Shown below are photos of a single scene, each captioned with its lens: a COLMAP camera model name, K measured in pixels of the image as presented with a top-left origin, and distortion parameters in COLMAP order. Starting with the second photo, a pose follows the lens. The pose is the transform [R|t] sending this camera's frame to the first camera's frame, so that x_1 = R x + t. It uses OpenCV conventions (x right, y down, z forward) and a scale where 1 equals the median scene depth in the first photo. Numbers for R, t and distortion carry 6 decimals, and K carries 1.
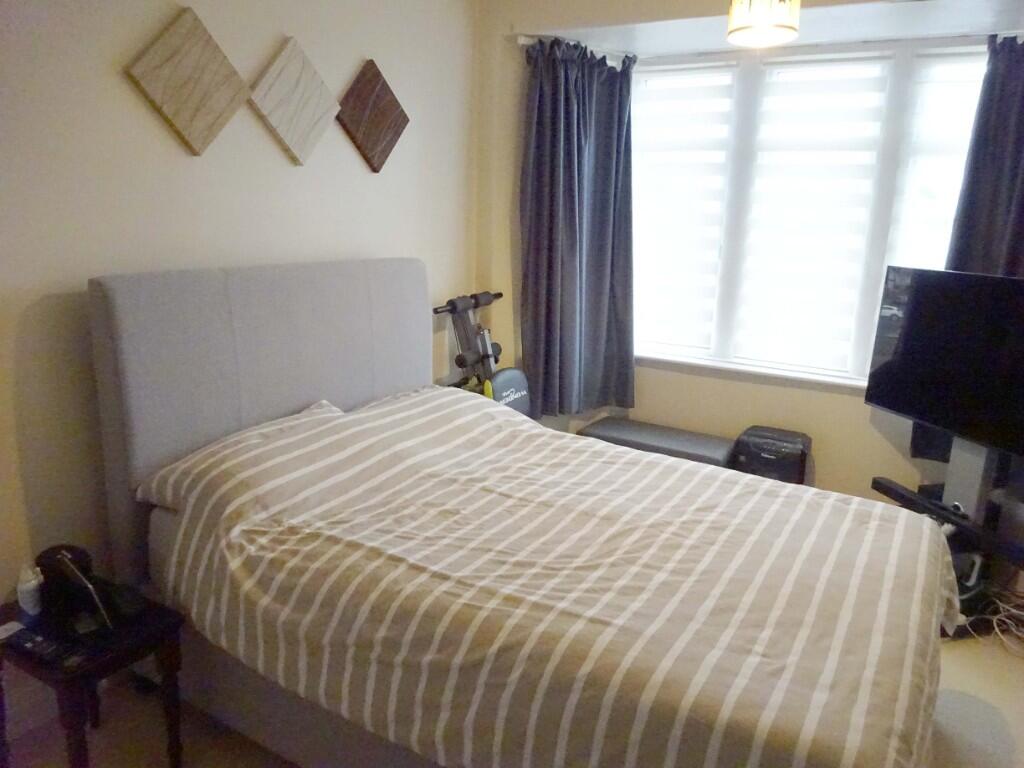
lens RADIAL K [[751.1, 0, 510.0], [0, 751.1, 384.1], [0, 0, 1]] dist [-0.012984, 0.010070]
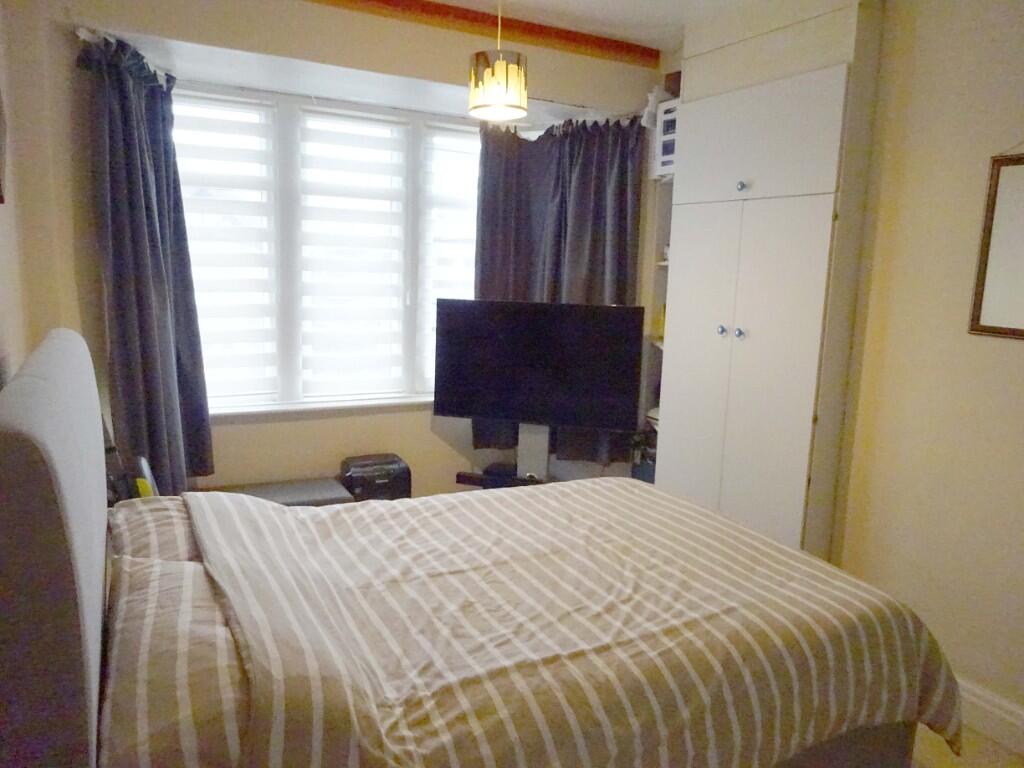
lens RADIAL K [[751.1, 0, 511.1], [0, 751.1, 386.7], [0, 0, 1]] dist [-0.012984, 0.010070]
pose [[0.516690, -0.157390, 0.841582, -0.739994], [0.177261, 0.981325, 0.074695, -0.139333], [-0.837622, 0.110586, 0.534940, 0.433127]]
